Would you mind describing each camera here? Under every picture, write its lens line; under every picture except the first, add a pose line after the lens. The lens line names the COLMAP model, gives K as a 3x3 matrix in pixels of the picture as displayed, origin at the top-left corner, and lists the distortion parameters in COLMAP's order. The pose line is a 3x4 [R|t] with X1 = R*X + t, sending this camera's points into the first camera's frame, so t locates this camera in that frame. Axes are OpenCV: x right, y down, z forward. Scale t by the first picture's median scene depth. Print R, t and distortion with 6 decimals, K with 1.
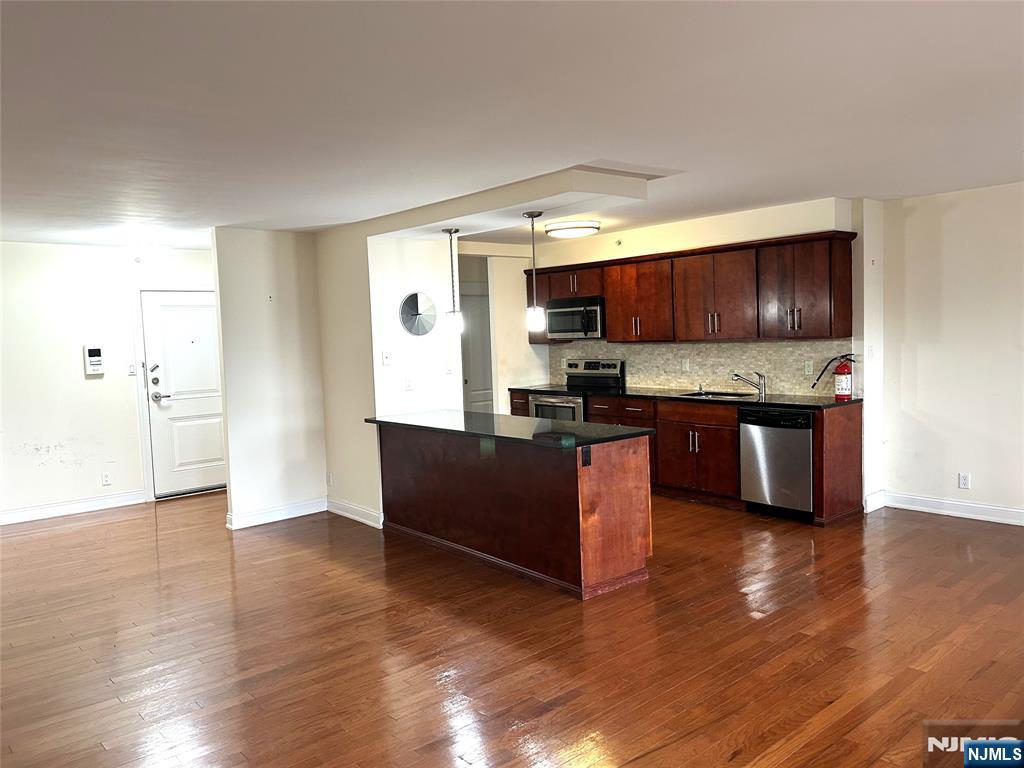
lens RADIAL K [[786.9, 0, 509.8], [0, 786.9, 385.8], [0, 0, 1]] dist [0.009788, -0.003954]
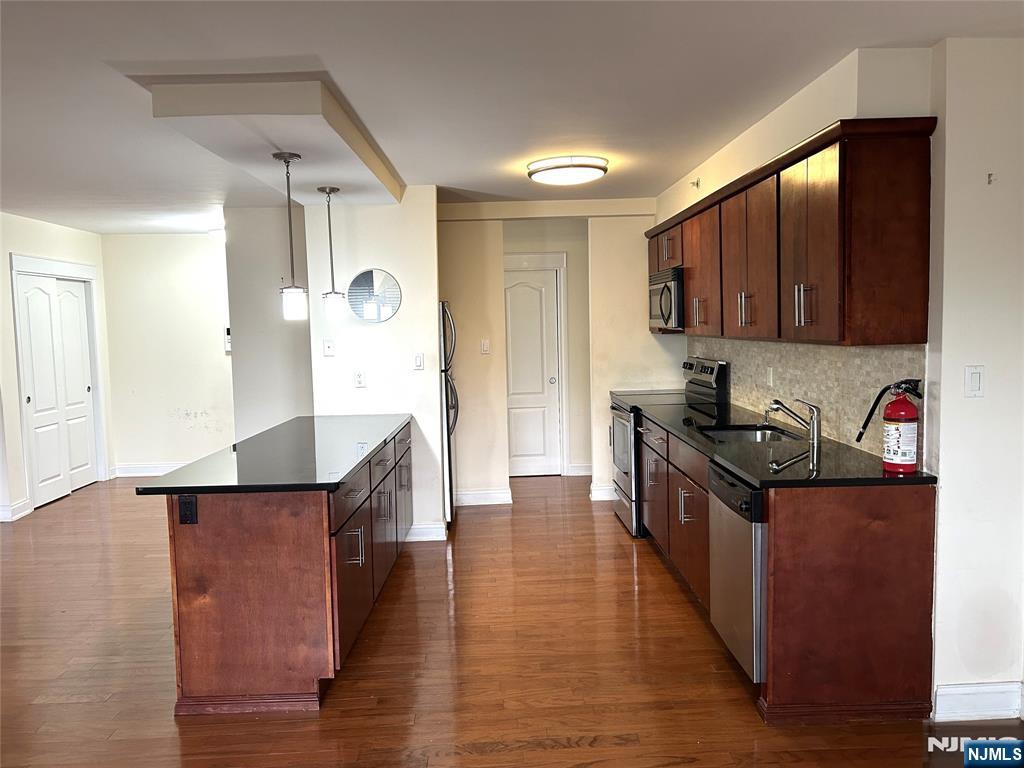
lens RADIAL K [[786.9, 0, 511.7], [0, 786.9, 382.2], [0, 0, 1]] dist [0.009788, -0.003954]
pose [[0.769211, 0.068476, -0.635315, 0.544327], [-0.049672, 0.997641, 0.047388, -0.049105], [0.637061, -0.004894, 0.770798, 0.479821]]
